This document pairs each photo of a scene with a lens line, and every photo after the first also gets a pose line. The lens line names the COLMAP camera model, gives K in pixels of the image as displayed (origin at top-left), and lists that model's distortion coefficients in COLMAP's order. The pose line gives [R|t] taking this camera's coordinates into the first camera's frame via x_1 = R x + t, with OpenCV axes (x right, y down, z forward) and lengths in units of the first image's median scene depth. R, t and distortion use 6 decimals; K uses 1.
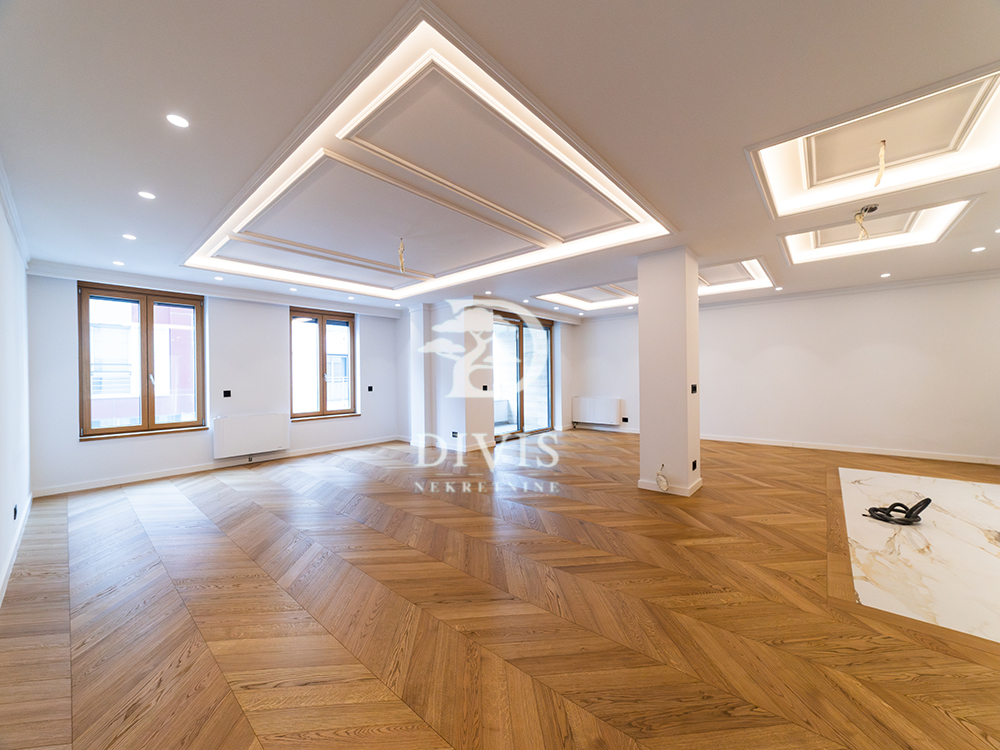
lens RADIAL K [[383.7, 0, 499.5], [0, 383.7, 377.7], [0, 0, 1]] dist [-0.000854, 0.000075]
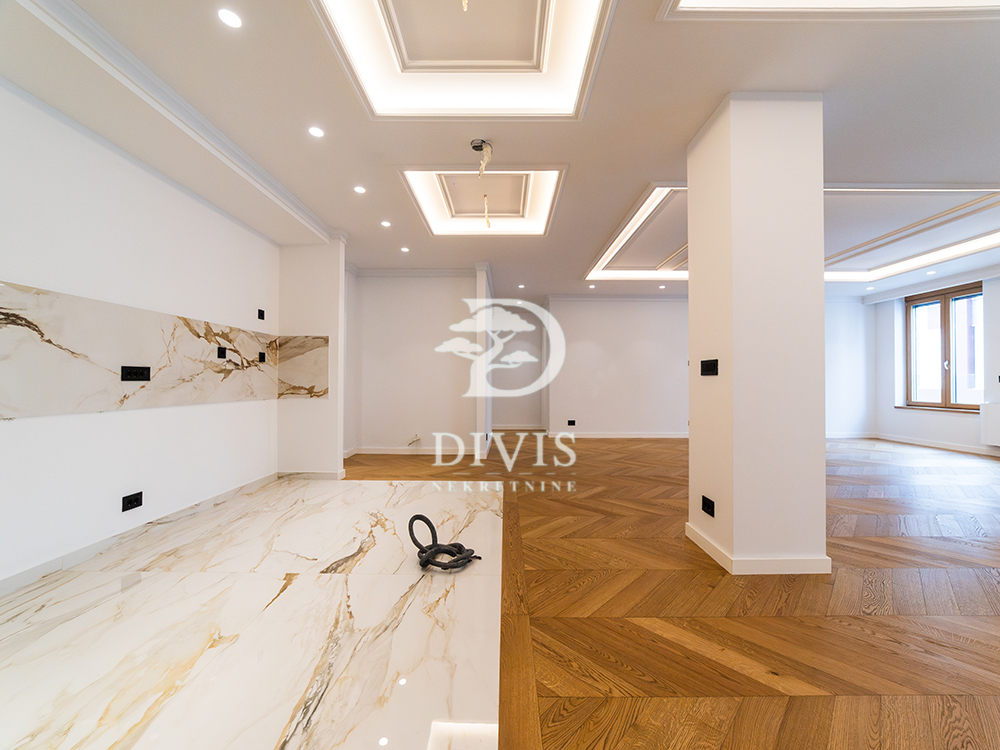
lens RADIAL K [[383.7, 0, 500.5], [0, 383.7, 373.3], [0, 0, 1]] dist [-0.000854, 0.000075]
pose [[-0.768212, -0.004789, -0.640177, 0.957633], [0.003495, 0.999926, -0.011674, 0.040637], [0.640186, -0.011206, -0.768138, 1.088193]]
